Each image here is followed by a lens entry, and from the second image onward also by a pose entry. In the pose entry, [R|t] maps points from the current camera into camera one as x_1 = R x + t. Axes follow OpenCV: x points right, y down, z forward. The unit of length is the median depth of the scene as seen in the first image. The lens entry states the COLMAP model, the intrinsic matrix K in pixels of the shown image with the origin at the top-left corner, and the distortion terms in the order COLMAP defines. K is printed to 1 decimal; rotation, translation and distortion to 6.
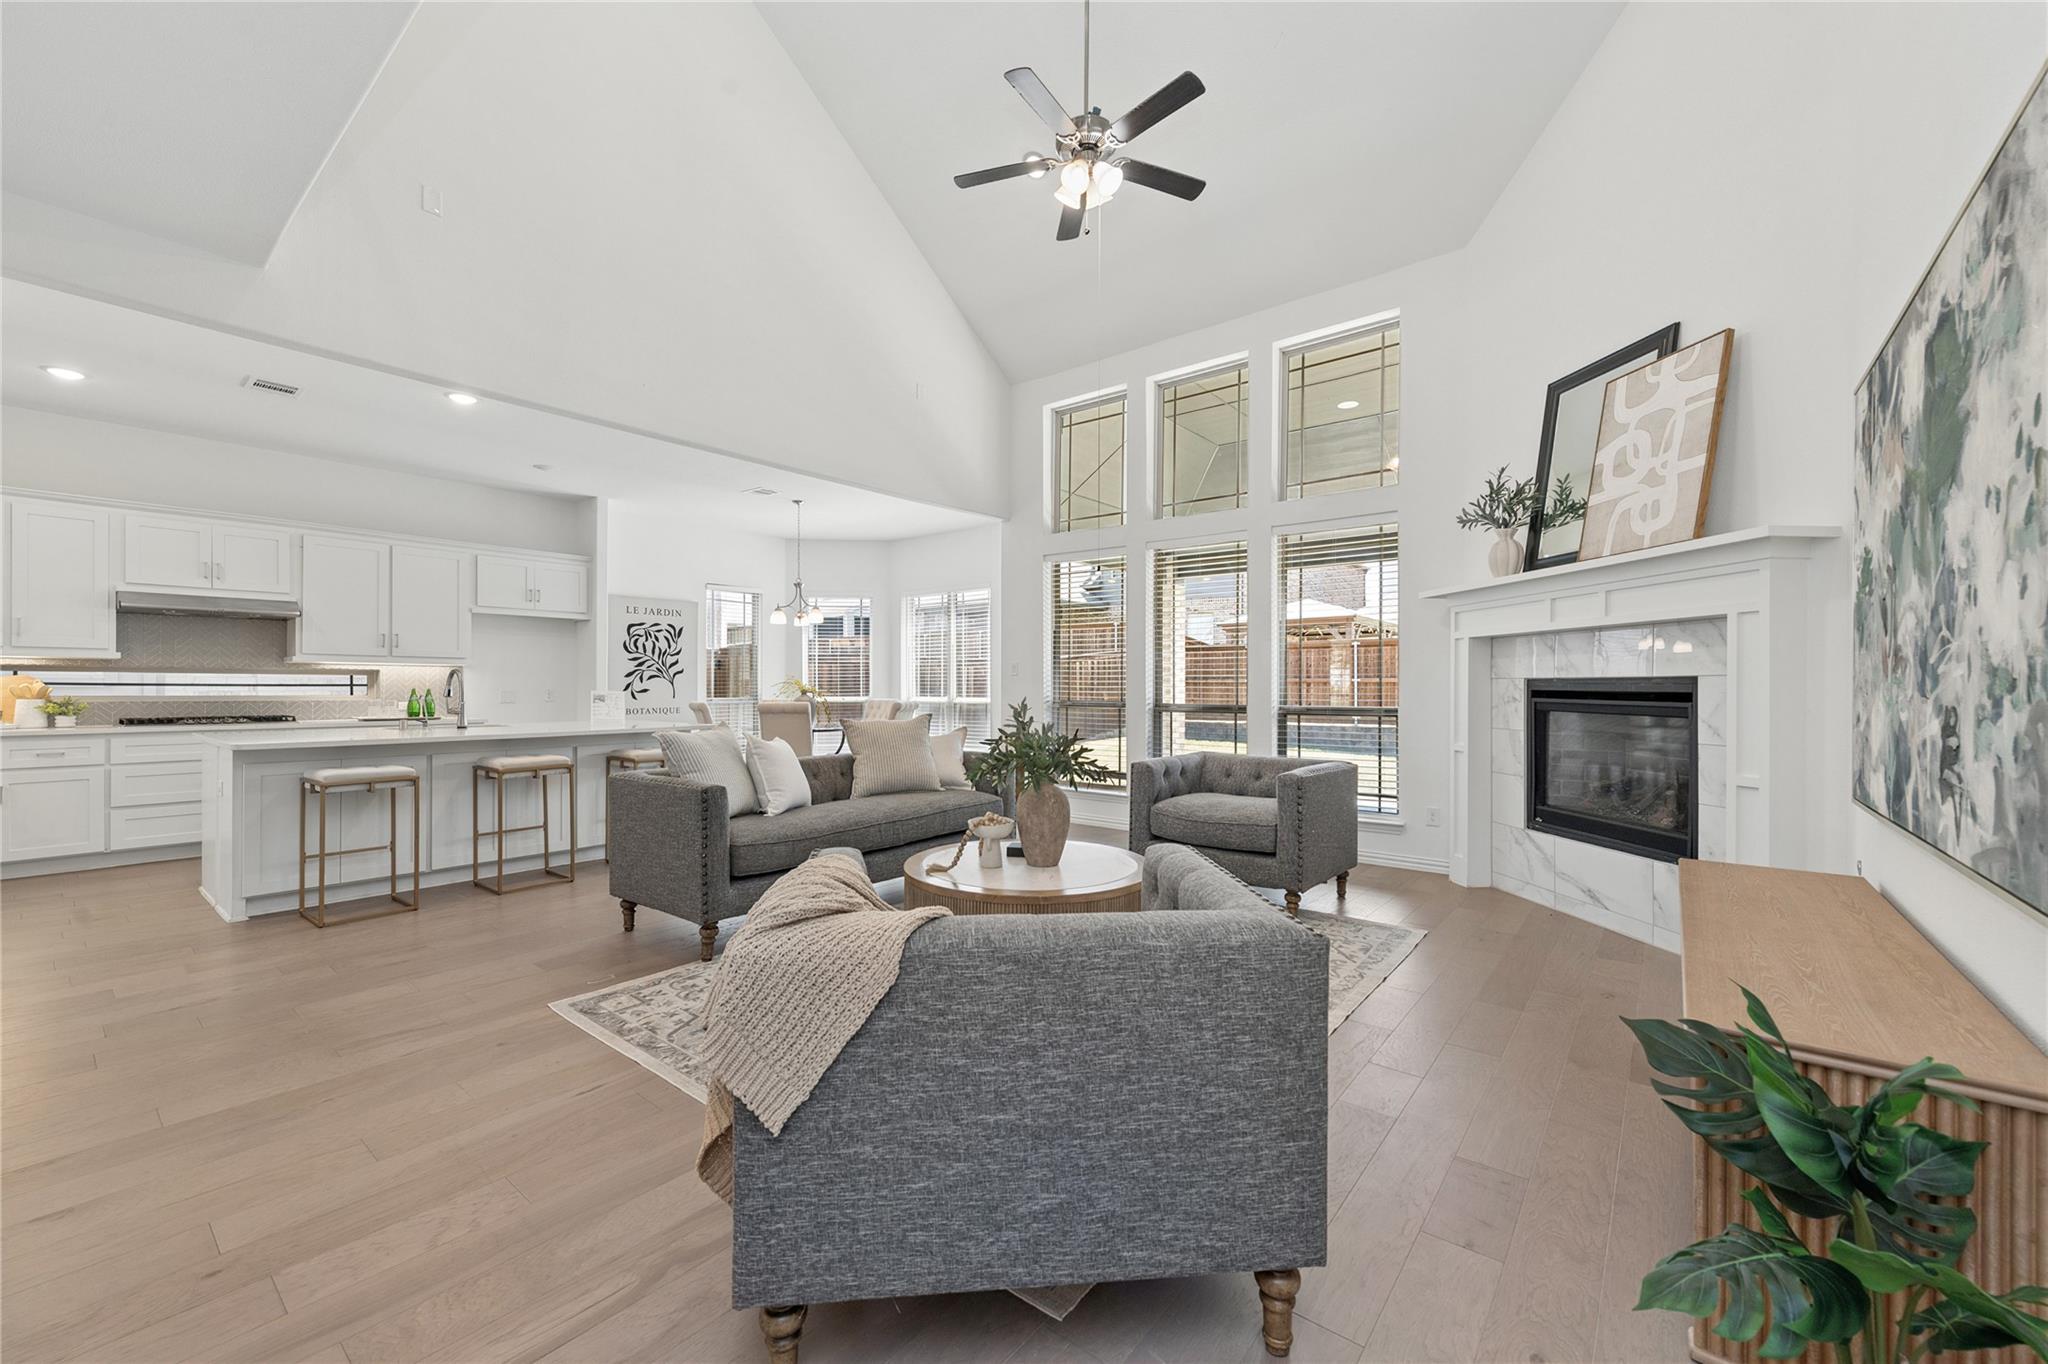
lens RADIAL K [[801.7, 0, 1008.2], [0, 801.7, 686.1], [0, 0, 1]] dist [0.013920, -0.002277]
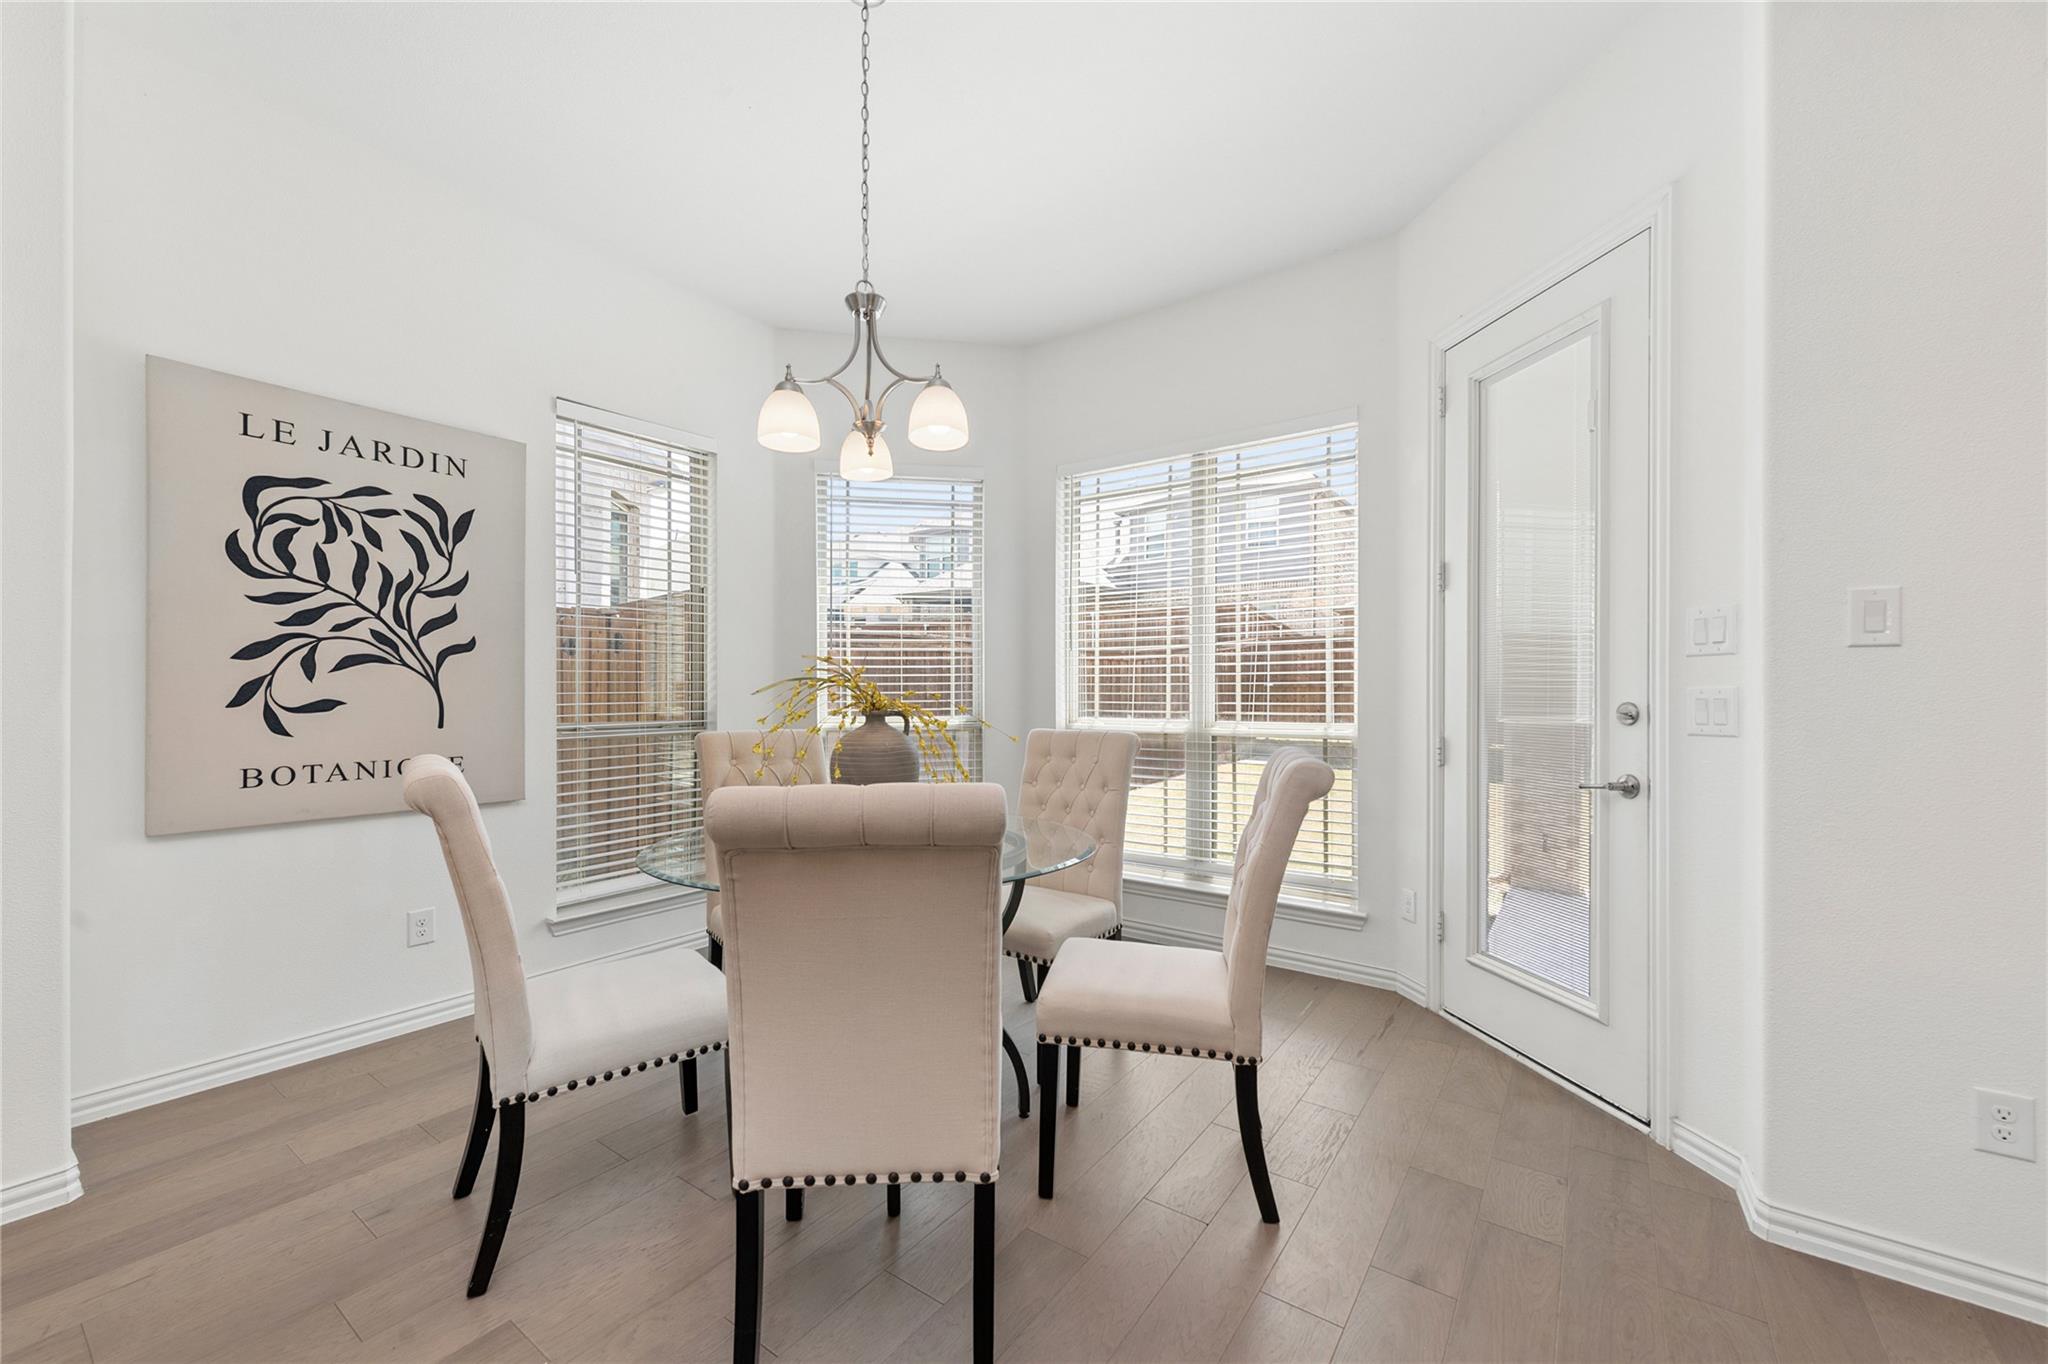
lens RADIAL K [[801.7, 0, 998.3], [0, 801.7, 692.4], [0, 0, 1]] dist [0.013920, -0.002277]
pose [[0.998541, 0.002408, 0.053945, -0.221739], [-0.002493, 0.999996, 0.001509, -0.000282], [-0.053941, -0.001641, 0.998543, 0.703167]]
